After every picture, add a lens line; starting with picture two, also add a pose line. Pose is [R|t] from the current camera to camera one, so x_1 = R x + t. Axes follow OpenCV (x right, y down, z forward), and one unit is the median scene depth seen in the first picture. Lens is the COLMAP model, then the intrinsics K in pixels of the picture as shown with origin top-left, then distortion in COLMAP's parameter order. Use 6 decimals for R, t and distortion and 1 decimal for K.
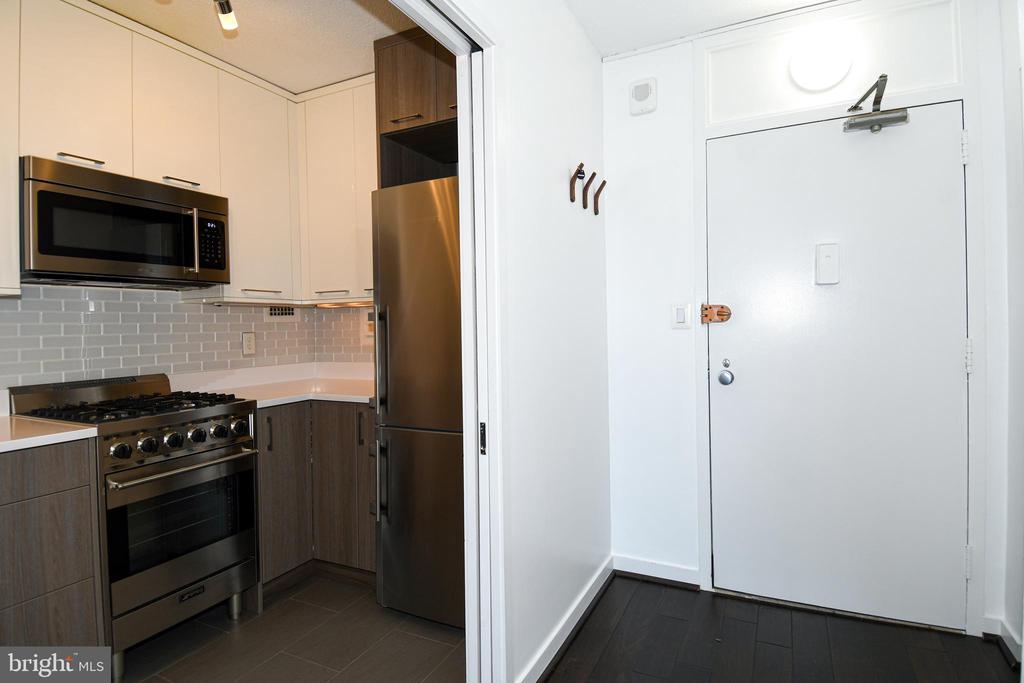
lens RADIAL K [[557.8, 0, 509.7], [0, 557.8, 329.6], [0, 0, 1]] dist [0.003879, -0.000612]
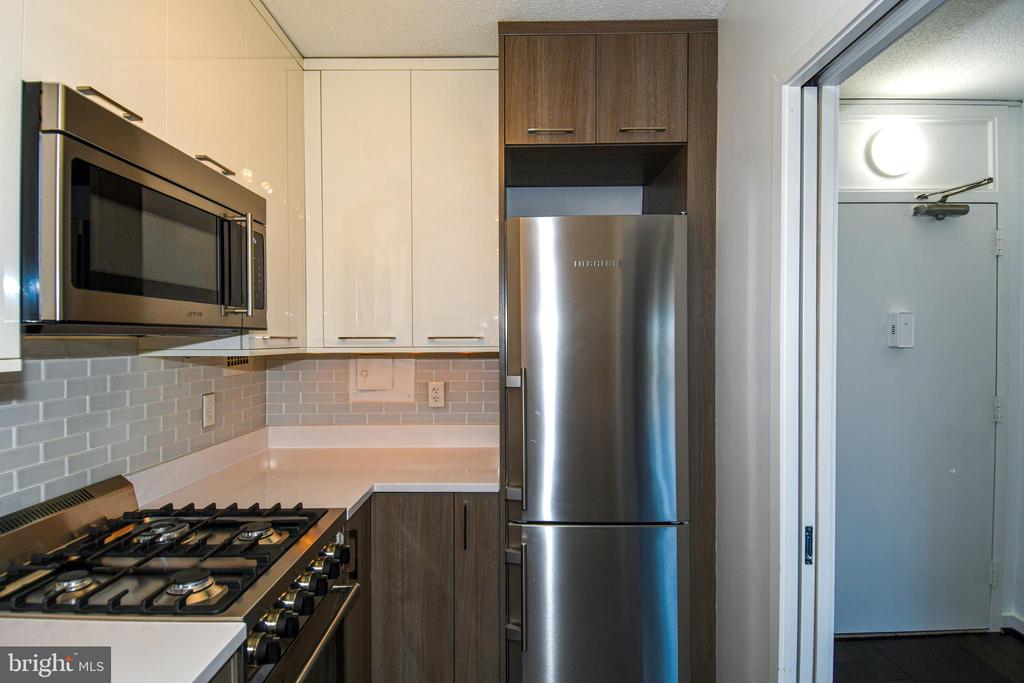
lens RADIAL K [[538.5, 0, 434.1], [0, 538.5, 341.3], [0, 0, 1]] dist [-0.002410, -0.001449]
pose [[0.897859, 0.004618, 0.440259, -0.760284], [-0.005967, 0.999981, 0.001681, -0.091289], [-0.440242, -0.004136, 0.897869, 0.437612]]
